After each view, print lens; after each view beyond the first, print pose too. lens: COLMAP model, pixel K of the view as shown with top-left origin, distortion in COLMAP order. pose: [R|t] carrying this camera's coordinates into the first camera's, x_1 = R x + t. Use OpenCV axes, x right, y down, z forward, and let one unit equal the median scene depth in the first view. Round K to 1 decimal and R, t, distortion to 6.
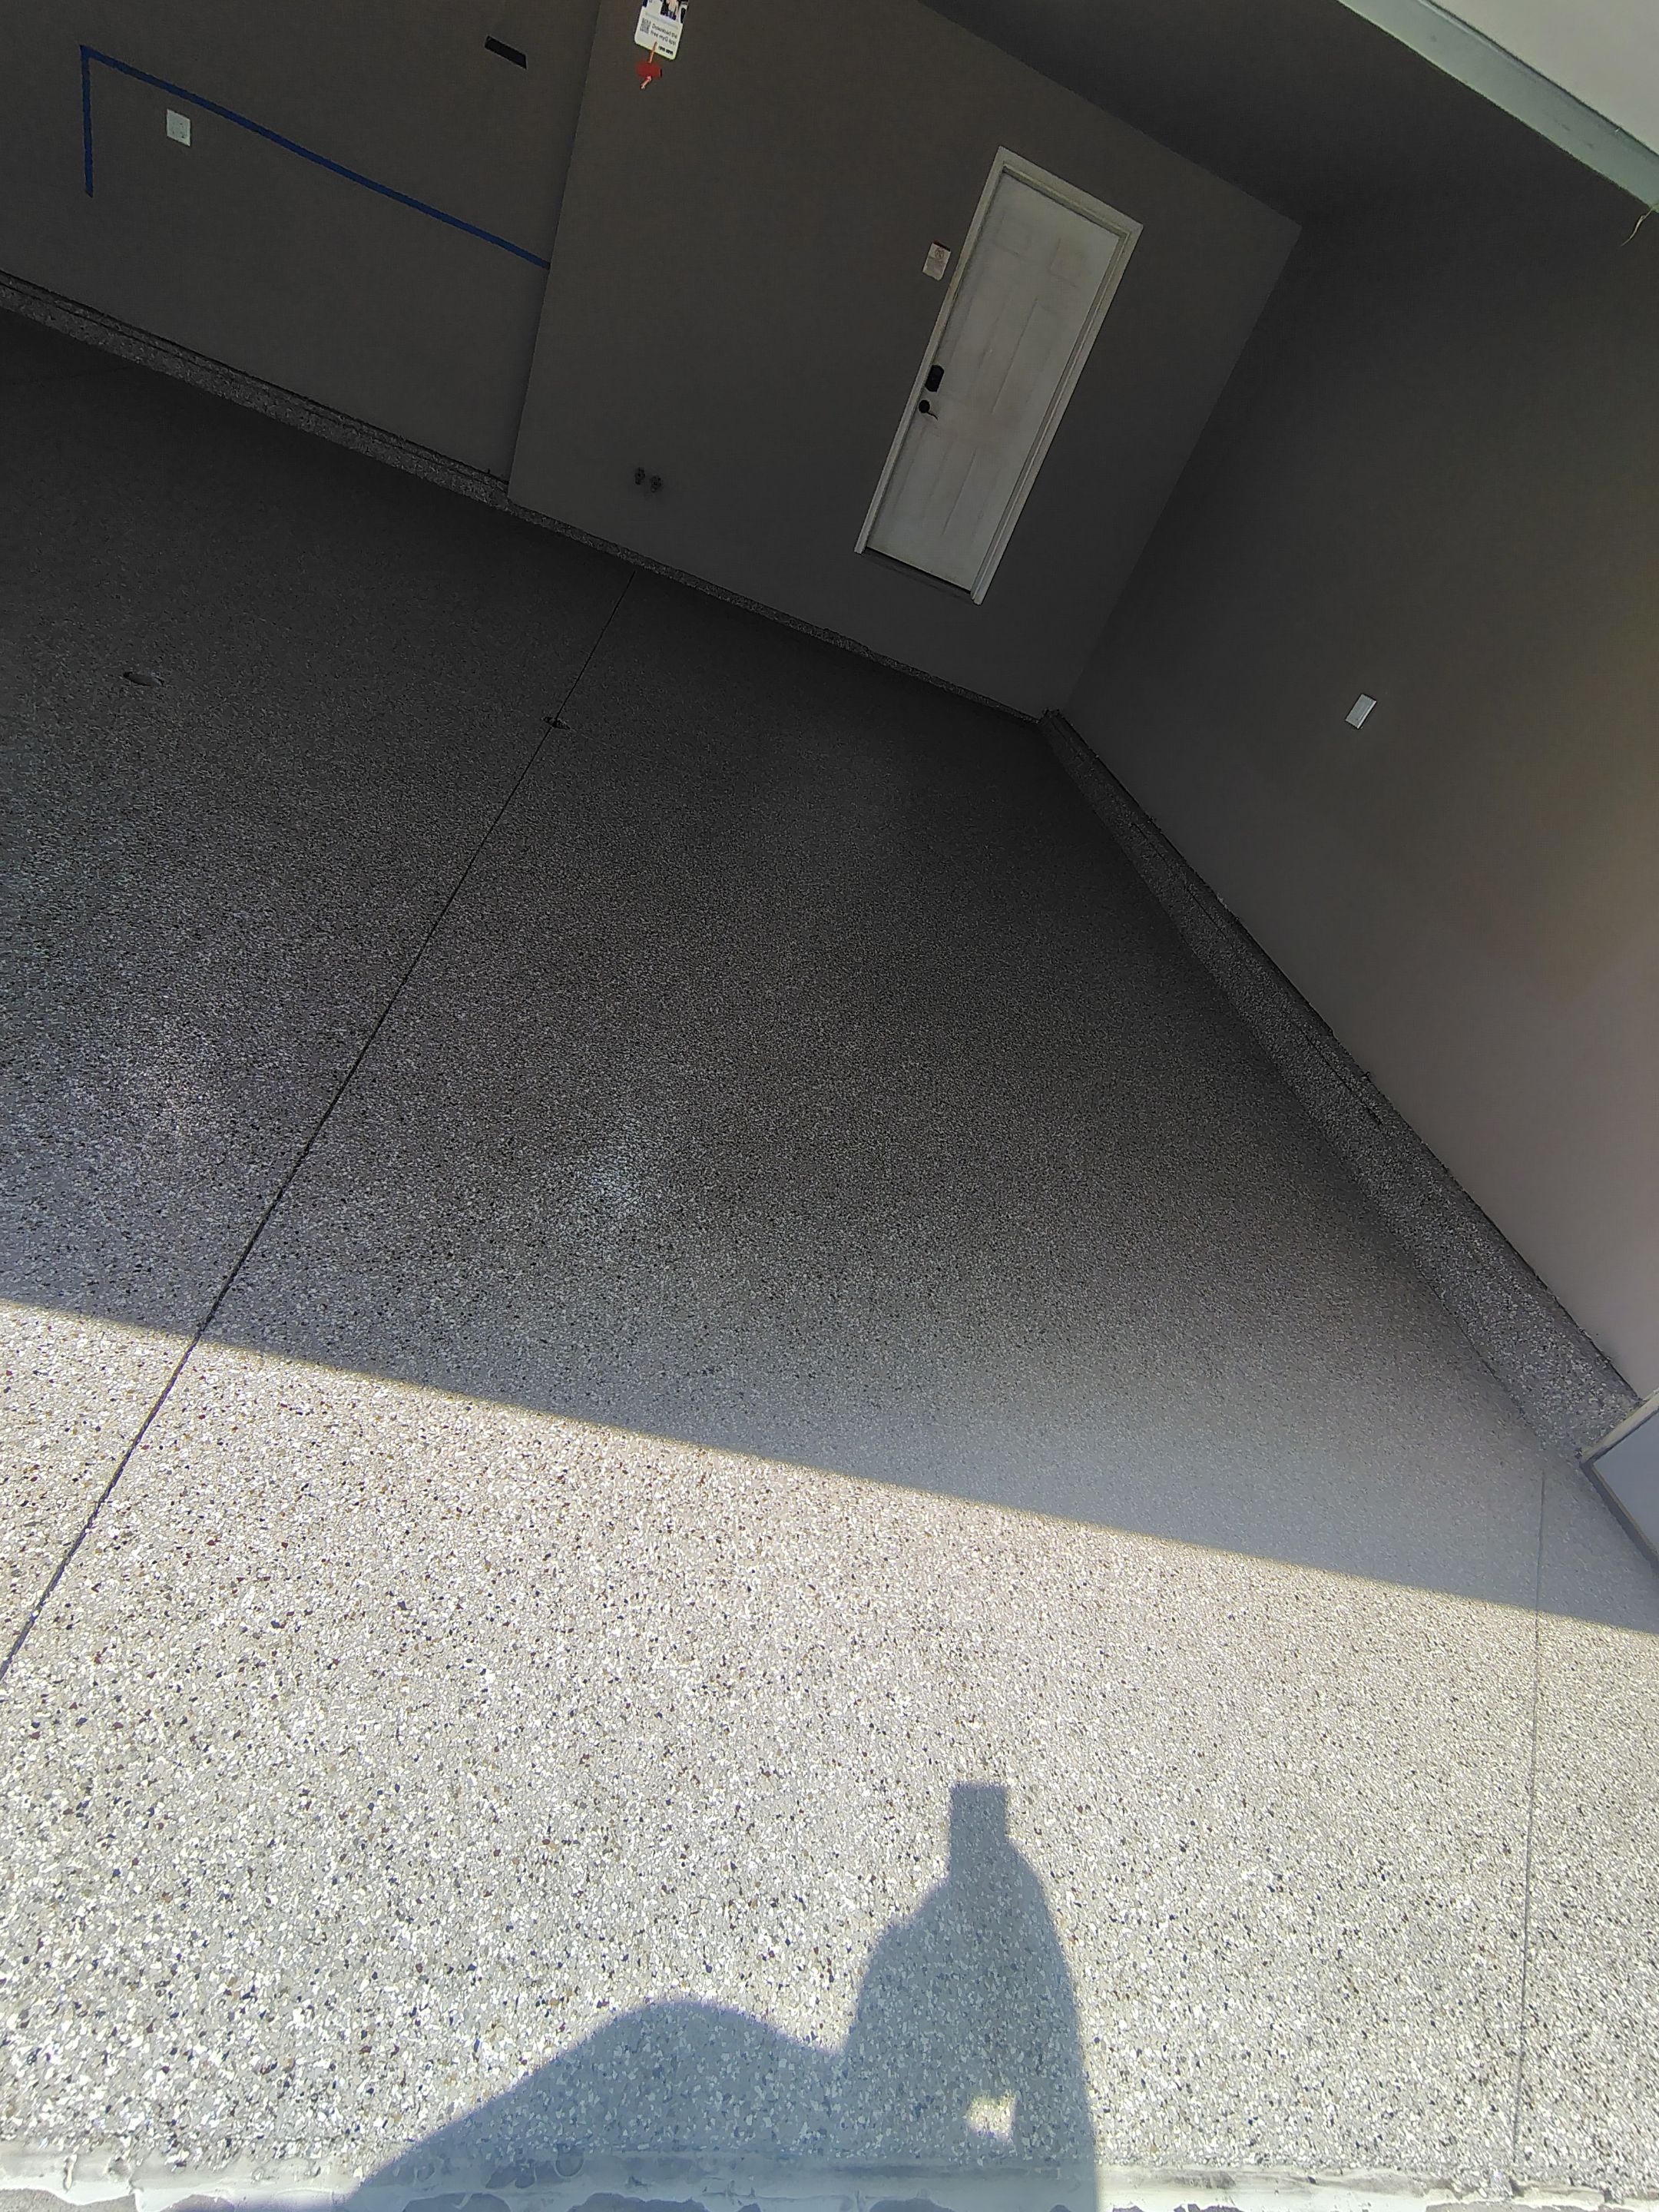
lens RADIAL K [[1042.9, 0, 825.6], [0, 1042.9, 1107.1], [0, 0, 1]] dist [-0.012236, 0.006328]
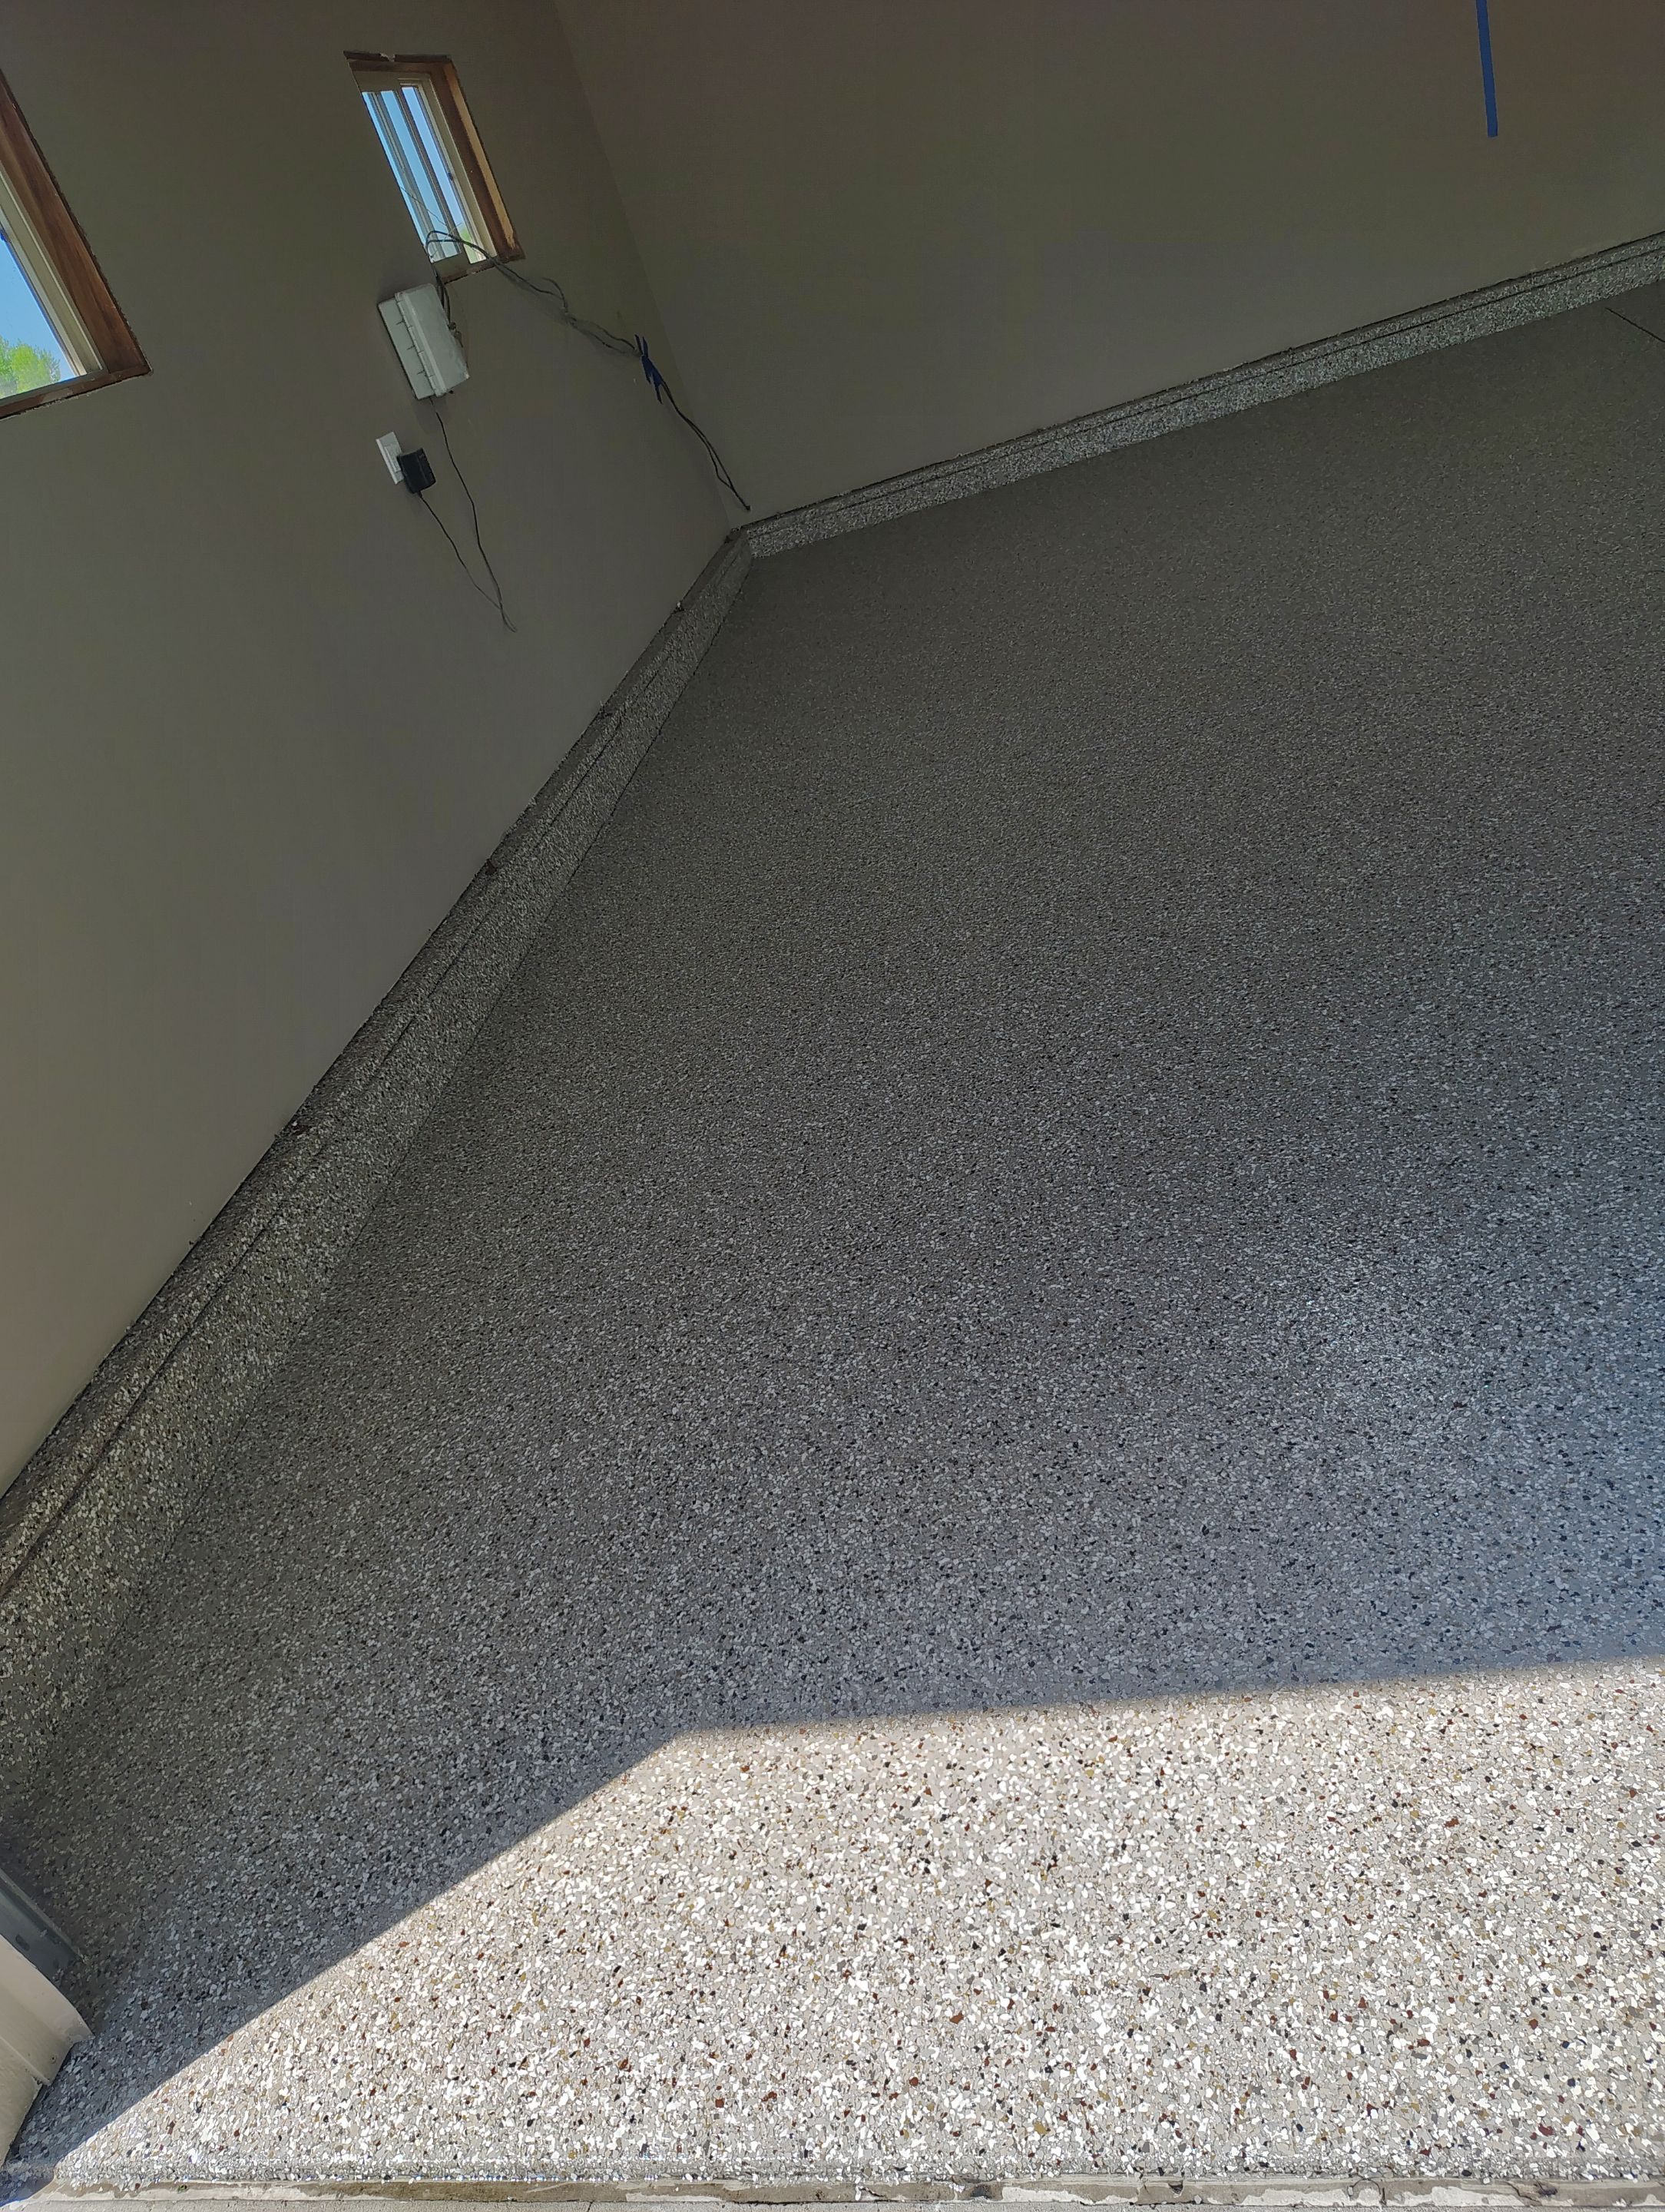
lens RADIAL K [[1522.0, 0, 803.5], [0, 1522.0, 1132.5], [0, 0, 1]] dist [0.033197, -0.041575]
pose [[0.762571, -0.447314, -0.467327, -0.809720], [0.421301, 0.891607, -0.165958, -0.266693], [0.490908, -0.070330, 0.868368, -0.180411]]
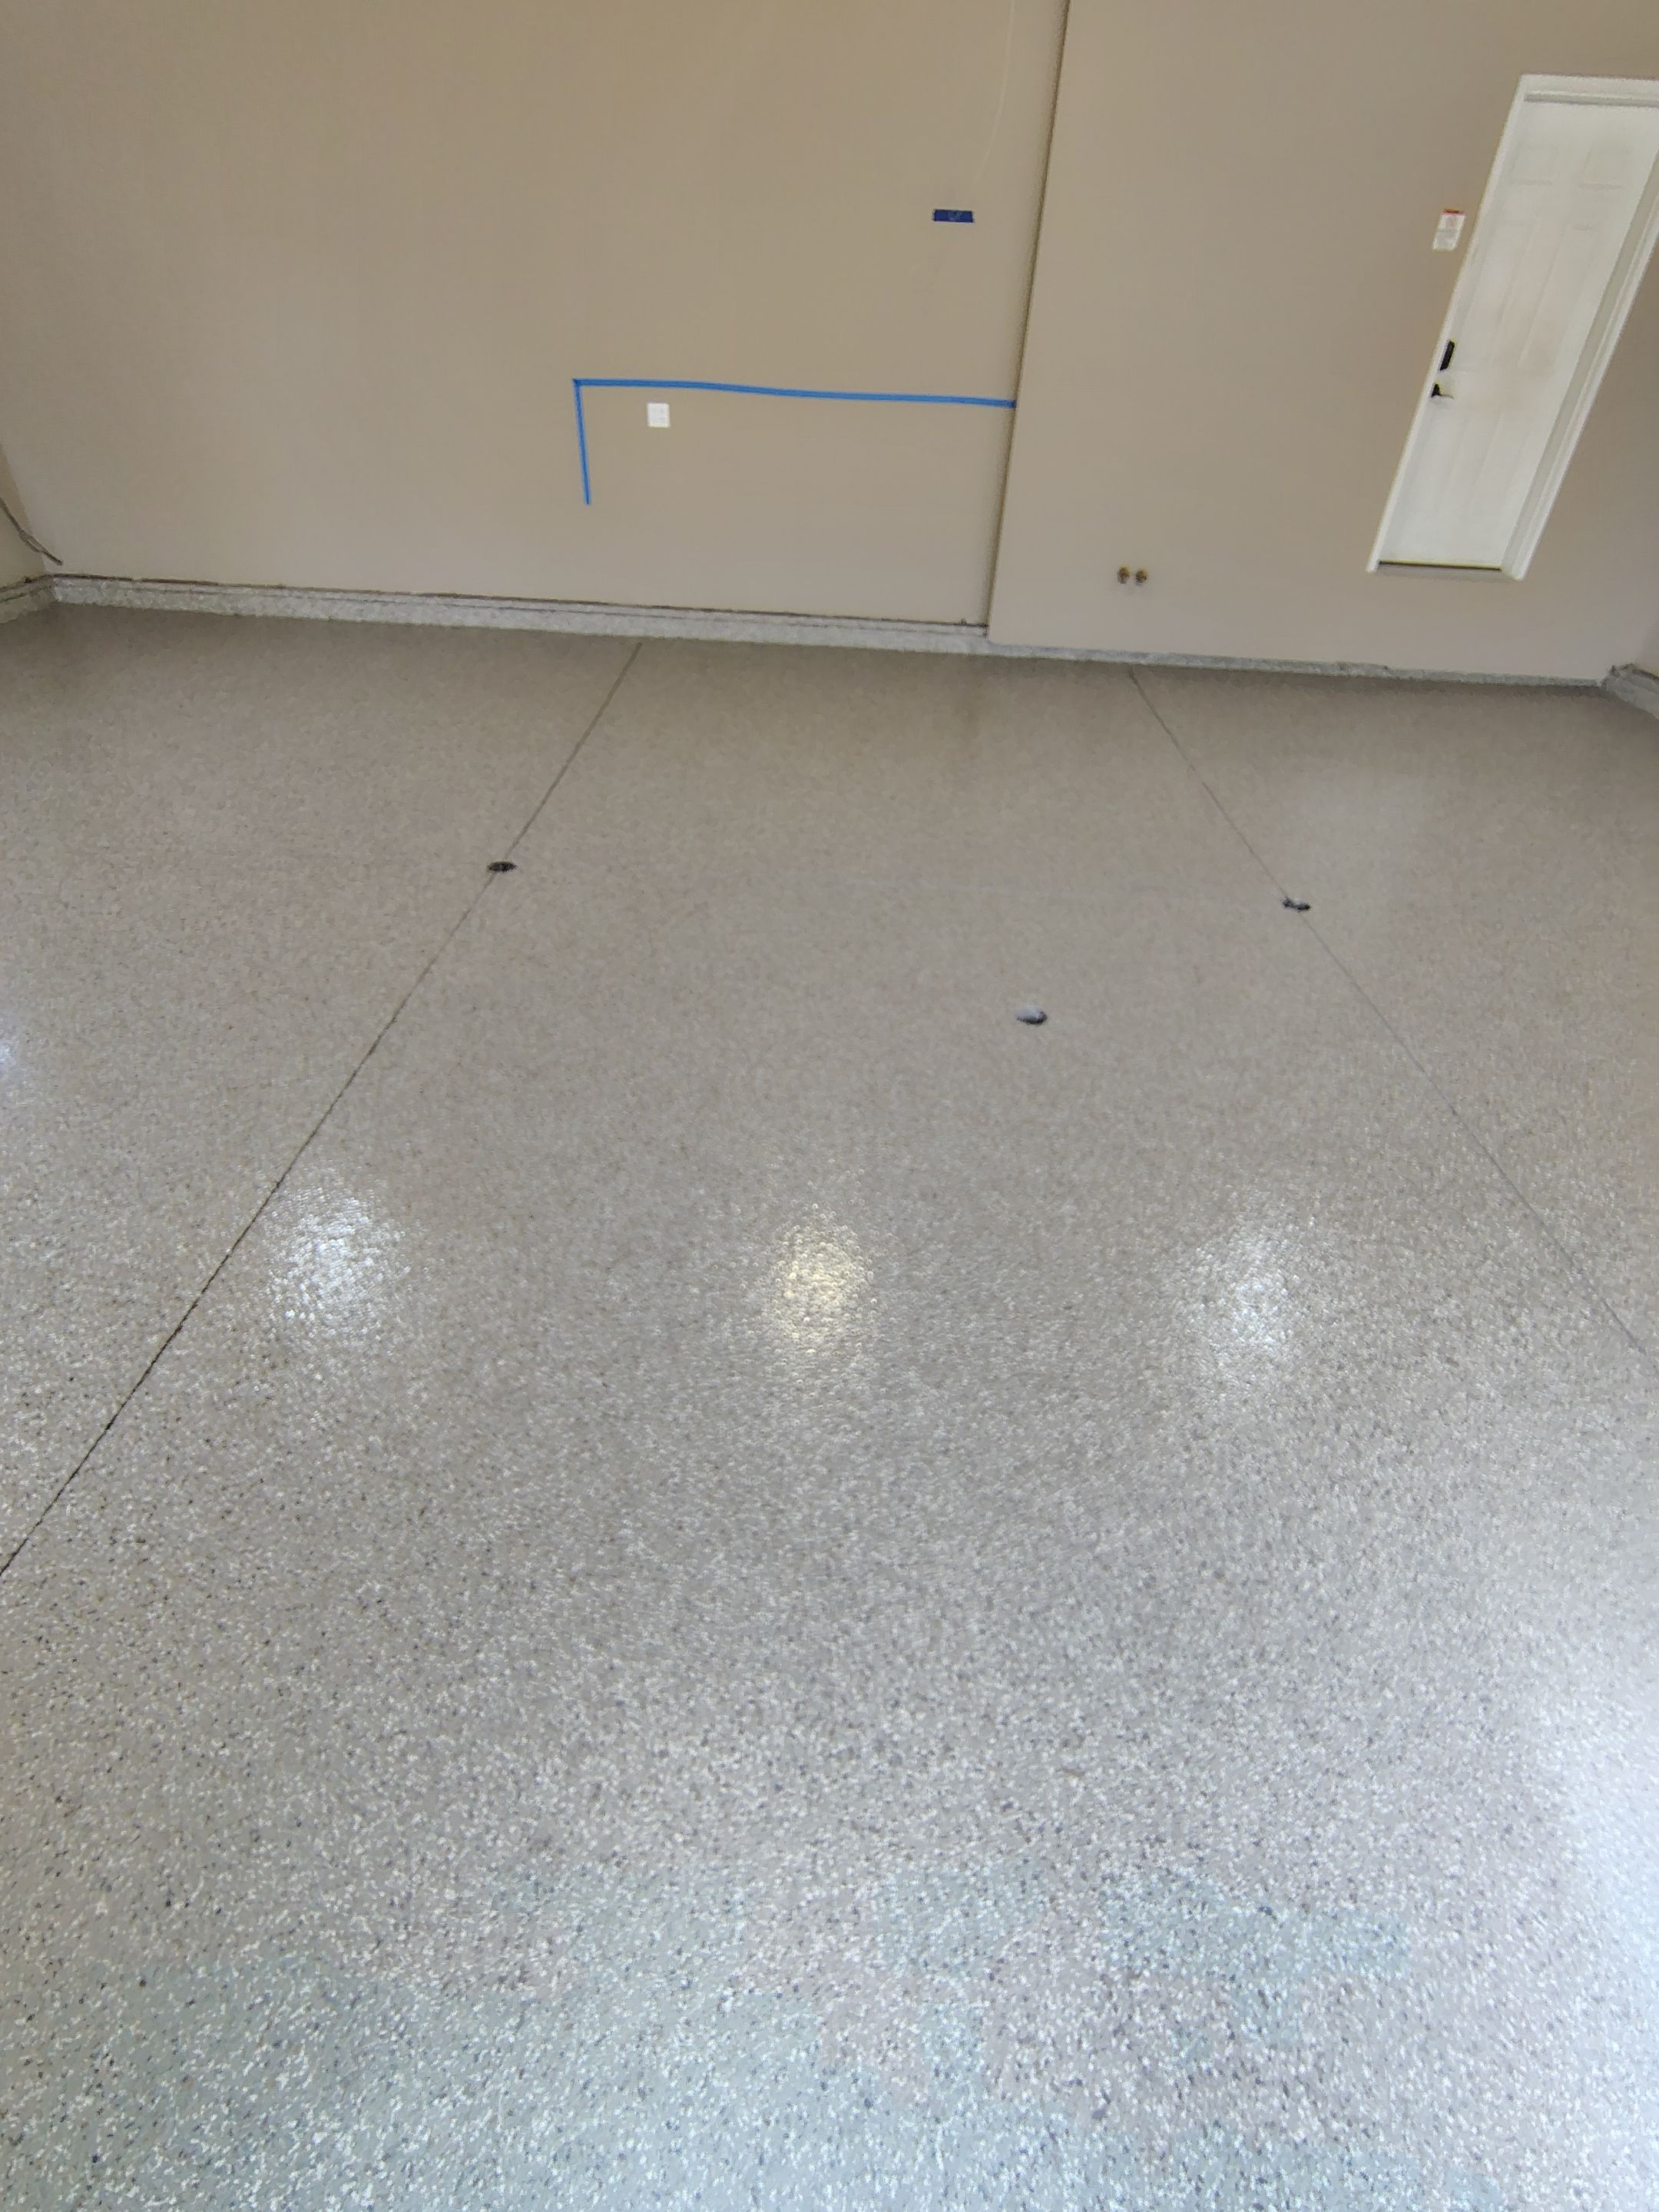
lens RADIAL K [[1042.9, 0, 820.1], [0, 1042.9, 1107.5], [0, 0, 1]] dist [-0.012236, 0.006328]
pose [[0.944522, -0.215424, -0.247932, -0.319493], [0.218881, 0.975653, -0.013882, -0.184813], [0.244886, -0.041156, 0.968678, -0.009148]]
